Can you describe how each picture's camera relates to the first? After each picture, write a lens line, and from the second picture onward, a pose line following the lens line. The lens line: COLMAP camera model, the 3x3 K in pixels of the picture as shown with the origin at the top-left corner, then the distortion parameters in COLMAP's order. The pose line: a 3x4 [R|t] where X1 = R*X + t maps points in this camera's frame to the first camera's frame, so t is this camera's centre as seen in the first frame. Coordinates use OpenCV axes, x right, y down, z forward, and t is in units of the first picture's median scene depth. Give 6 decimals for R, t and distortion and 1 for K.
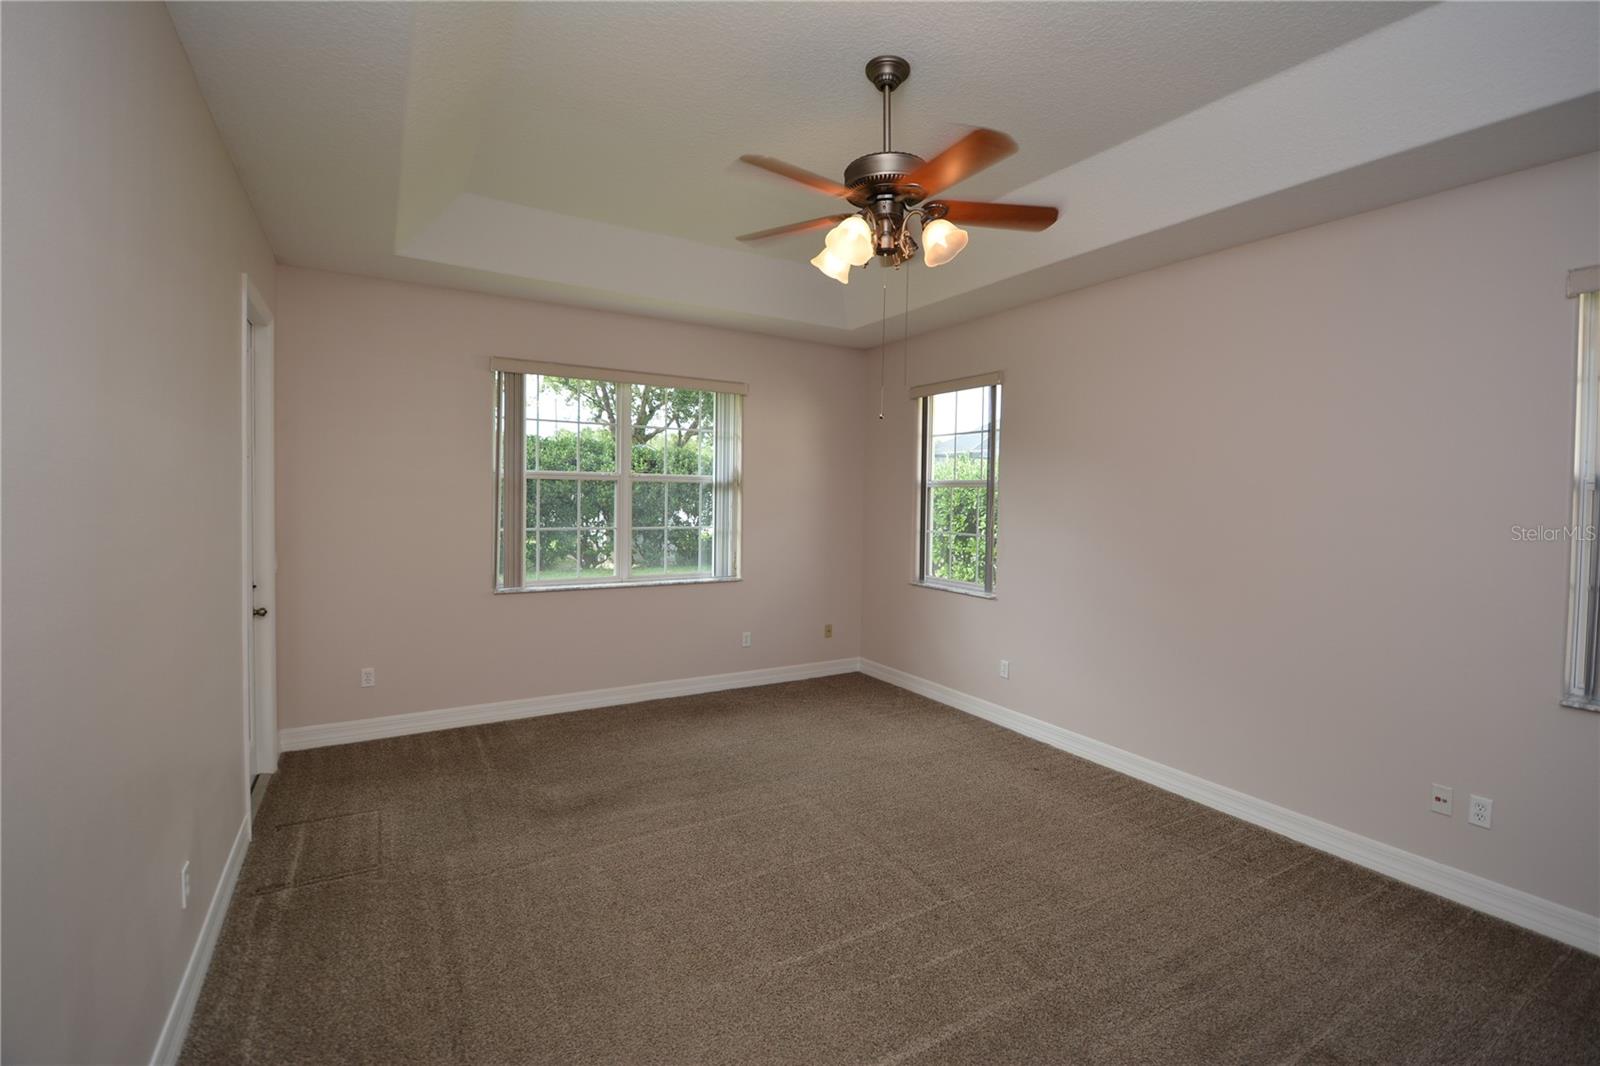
lens RADIAL K [[704.7, 0, 798.8], [0, 704.7, 511.7], [0, 0, 1]] dist [0.014842, -0.022888]
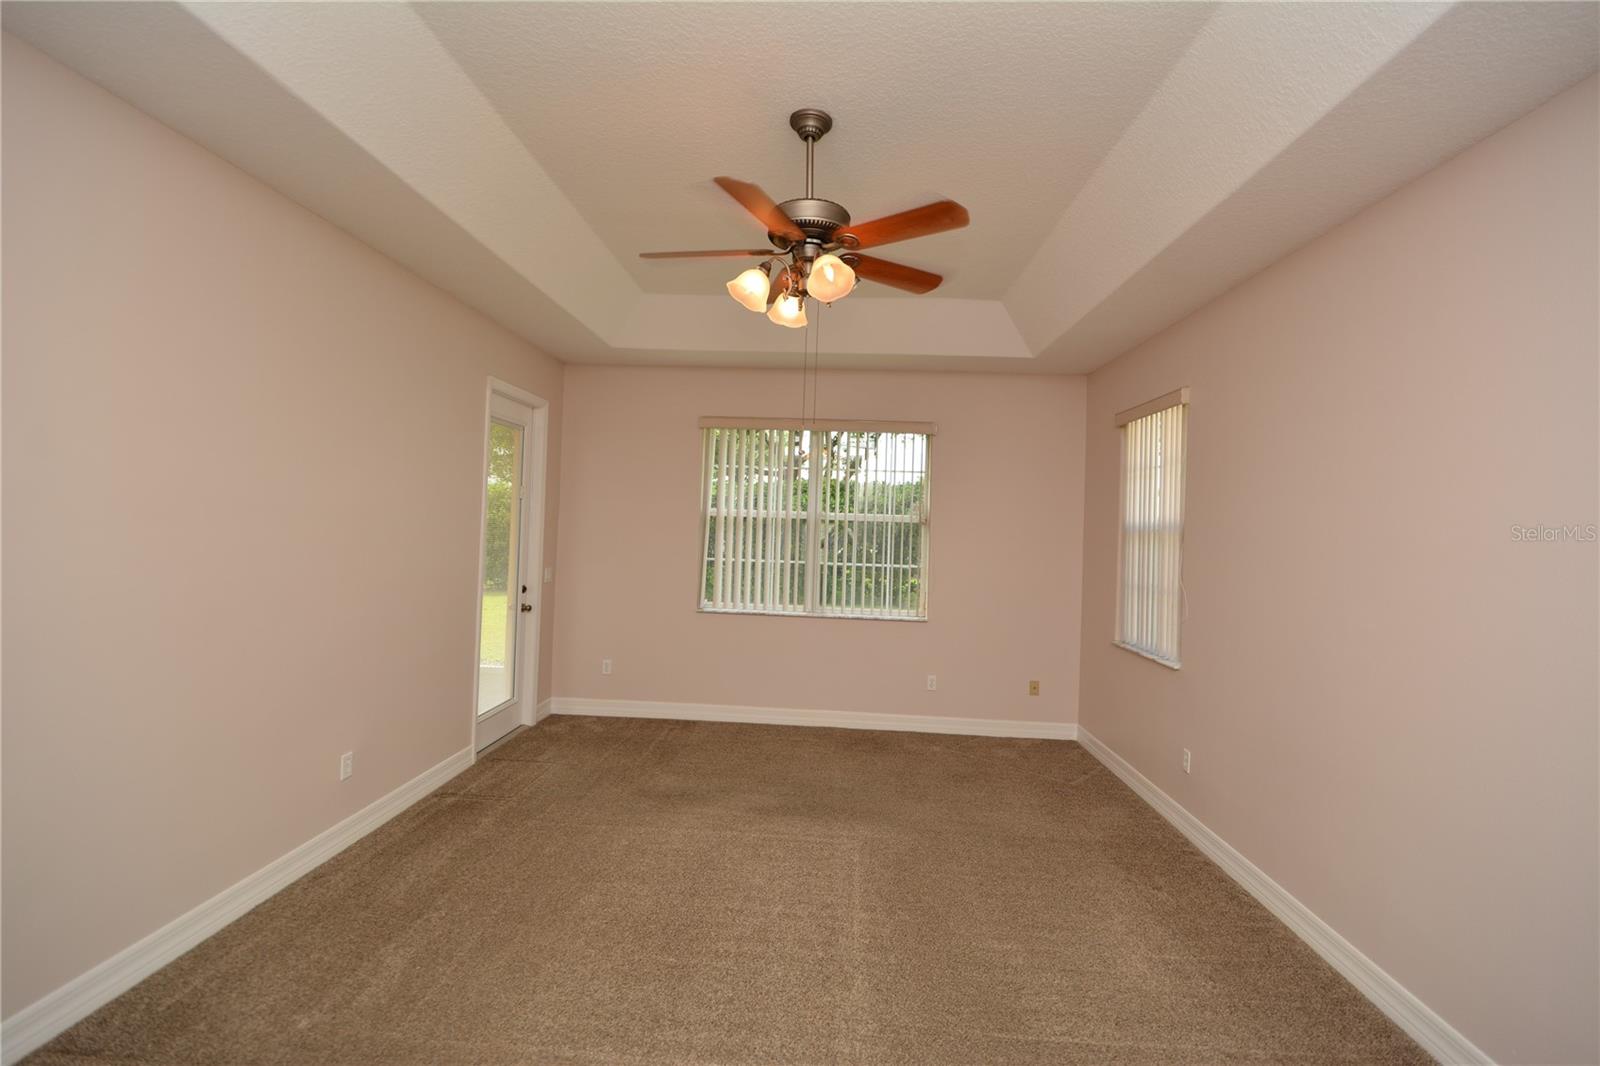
lens RADIAL K [[704.7, 0, 798.8], [0, 704.7, 511.7], [0, 0, 1]] dist [0.014842, -0.022888]
pose [[0.833202, 0.001978, -0.552965, 0.526836], [-0.036295, 0.998033, -0.051119, 0.001803], [0.551776, 0.062662, 0.831635, 0.120967]]
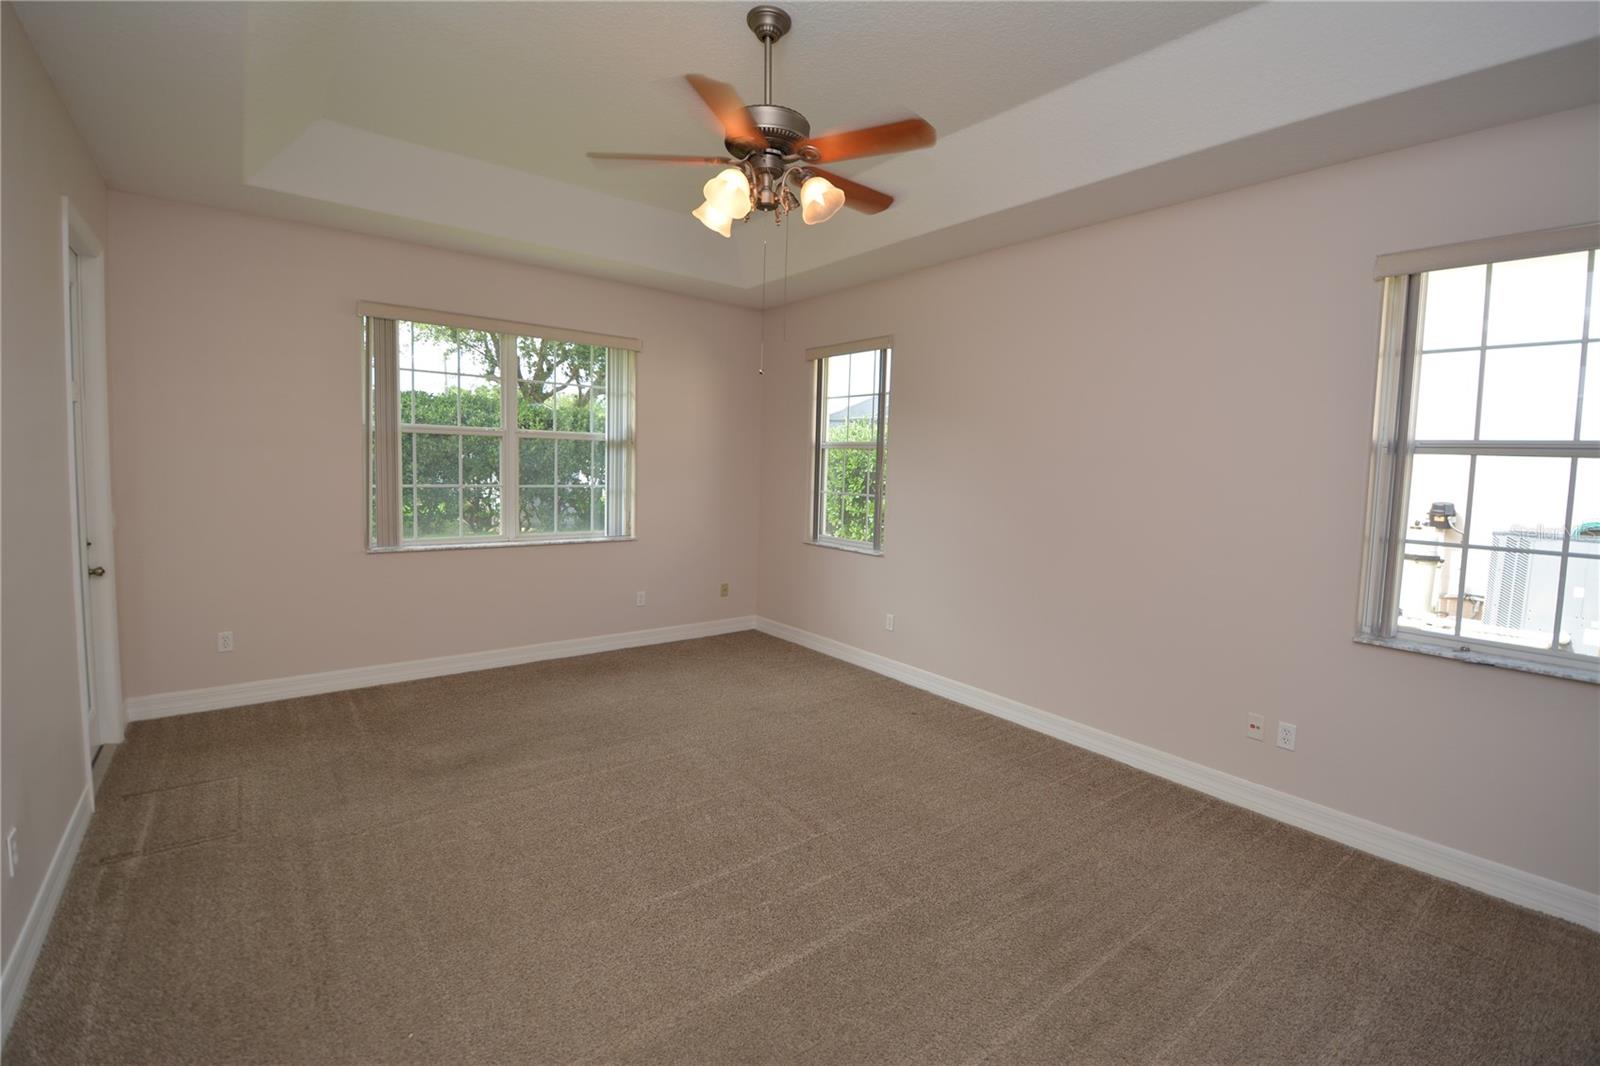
lens RADIAL K [[704.7, 0, 798.8], [0, 704.7, 511.7], [0, 0, 1]] dist [0.014842, -0.022888]
pose [[0.991805, 0.002857, 0.127728, 0.032539], [-0.009051, 0.998809, 0.047937, 0.013477], [-0.127439, -0.048700, 0.990650, -0.019181]]
